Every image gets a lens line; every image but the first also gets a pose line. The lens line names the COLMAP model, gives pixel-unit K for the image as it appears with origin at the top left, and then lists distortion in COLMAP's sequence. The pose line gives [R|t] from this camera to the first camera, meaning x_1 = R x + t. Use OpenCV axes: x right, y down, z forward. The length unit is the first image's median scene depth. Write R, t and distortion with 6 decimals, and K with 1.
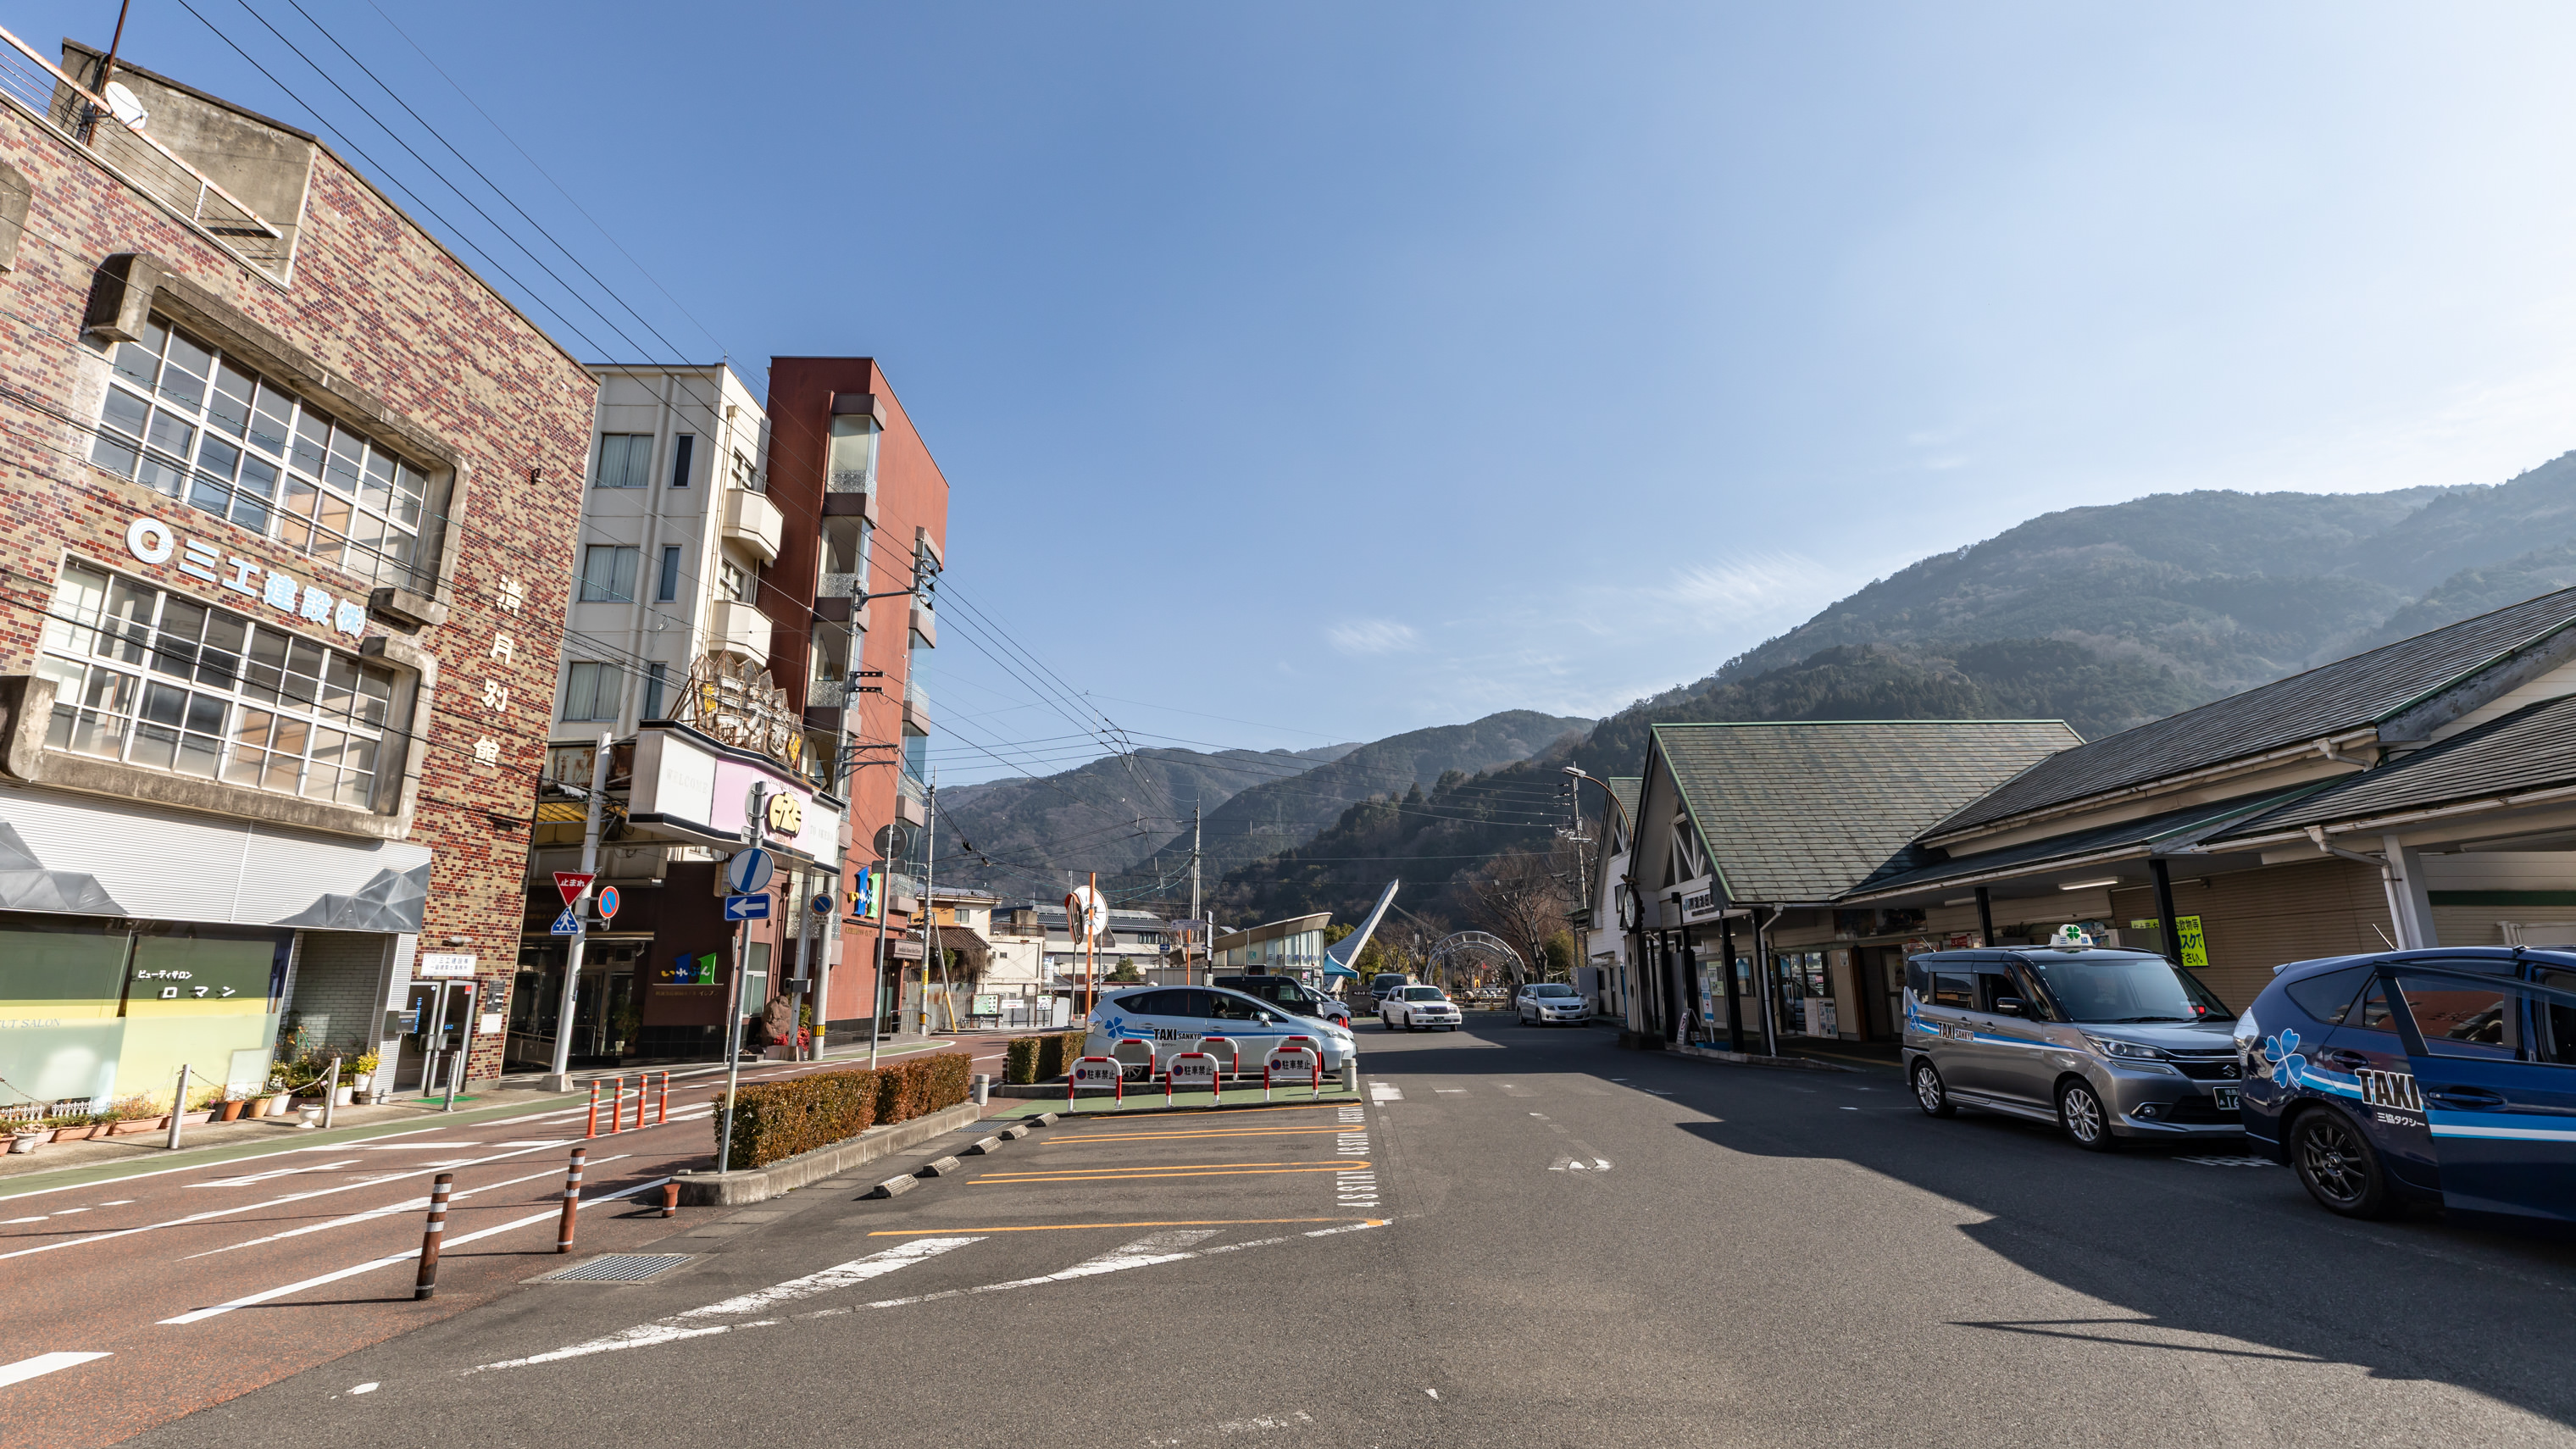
lens RADIAL K [[1129.6, 0, 1288.0], [0, 1129.6, 724.5], [0, 0, 1]] dist [-0.015142, 0.000050]
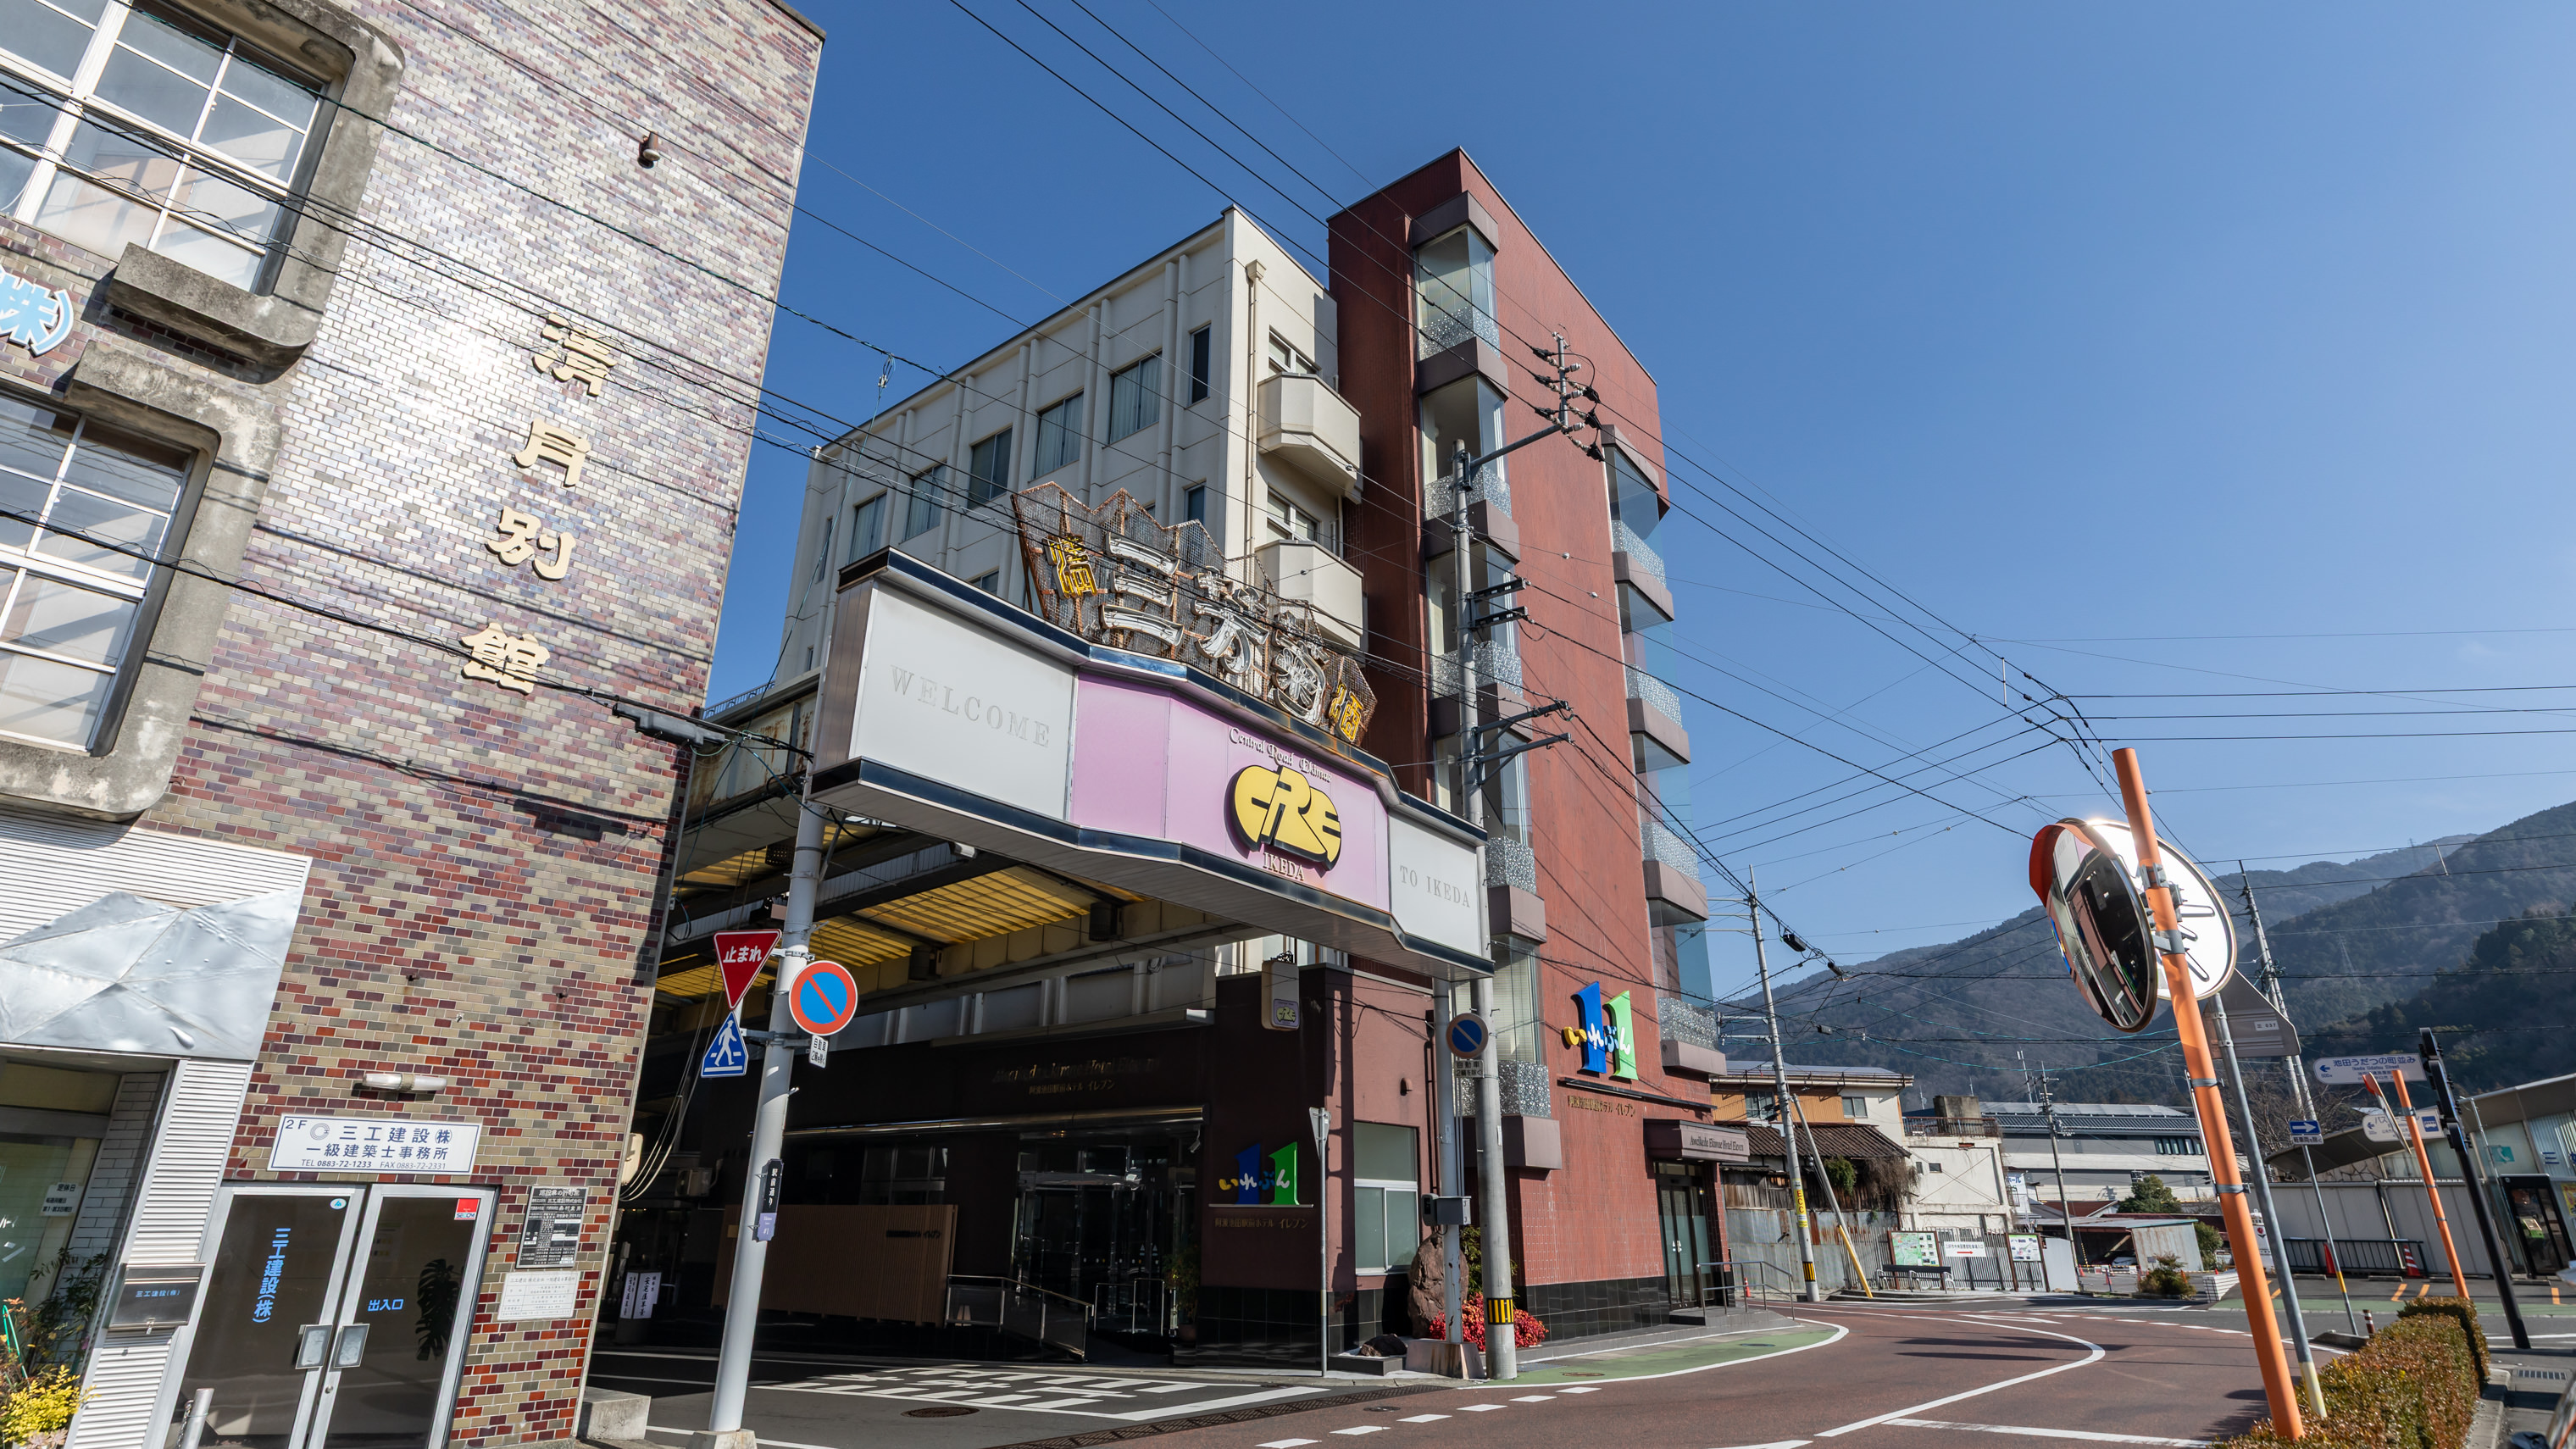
lens RADIAL K [[1267.2, 0, 1288.0], [0, 1267.2, 724.5], [0, 0, 1]] dist [0.000920, 0.000197]
pose [[0.764786, -0.221506, -0.605010, -0.108938], [0.133628, 0.973157, -0.187374, 0.119035], [0.630275, 0.062454, 0.773856, 0.509625]]
